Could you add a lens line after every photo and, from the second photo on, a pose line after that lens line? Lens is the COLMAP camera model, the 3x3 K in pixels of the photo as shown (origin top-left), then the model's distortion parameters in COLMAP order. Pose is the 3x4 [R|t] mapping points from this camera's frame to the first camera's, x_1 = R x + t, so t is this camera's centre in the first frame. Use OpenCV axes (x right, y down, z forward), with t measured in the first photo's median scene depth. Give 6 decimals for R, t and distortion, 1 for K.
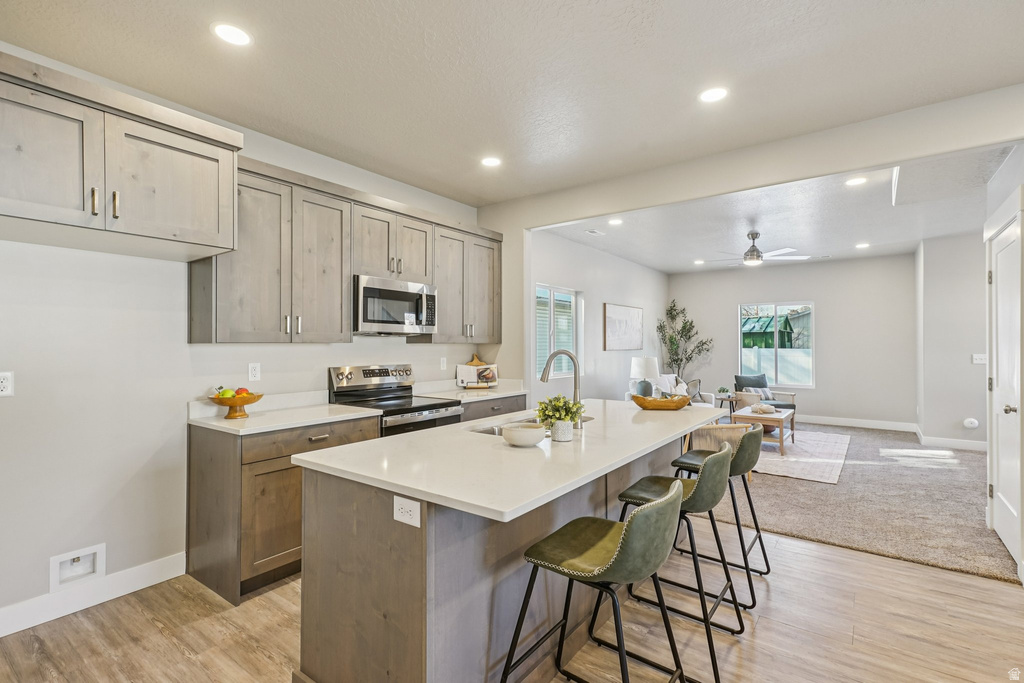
lens RADIAL K [[481.3, 0, 515.5], [0, 481.3, 344.4], [0, 0, 1]] dist [0.013502, 0.000427]
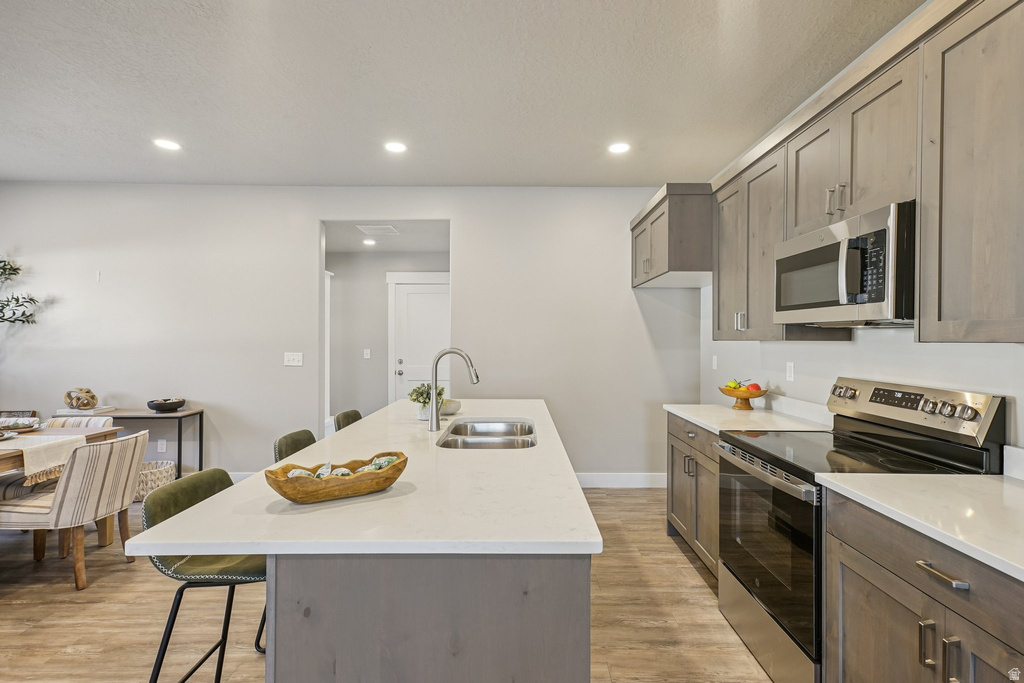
lens RADIAL K [[466.3, 0, 516.5], [0, 466.3, 342.6], [0, 0, 1]] dist [-0.000232, 0.000286]
pose [[-0.805754, 0.001279, -0.592249, 0.281297], [-0.005804, 0.999933, 0.010057, -0.003284], [0.592222, 0.011541, -0.805692, 0.948772]]
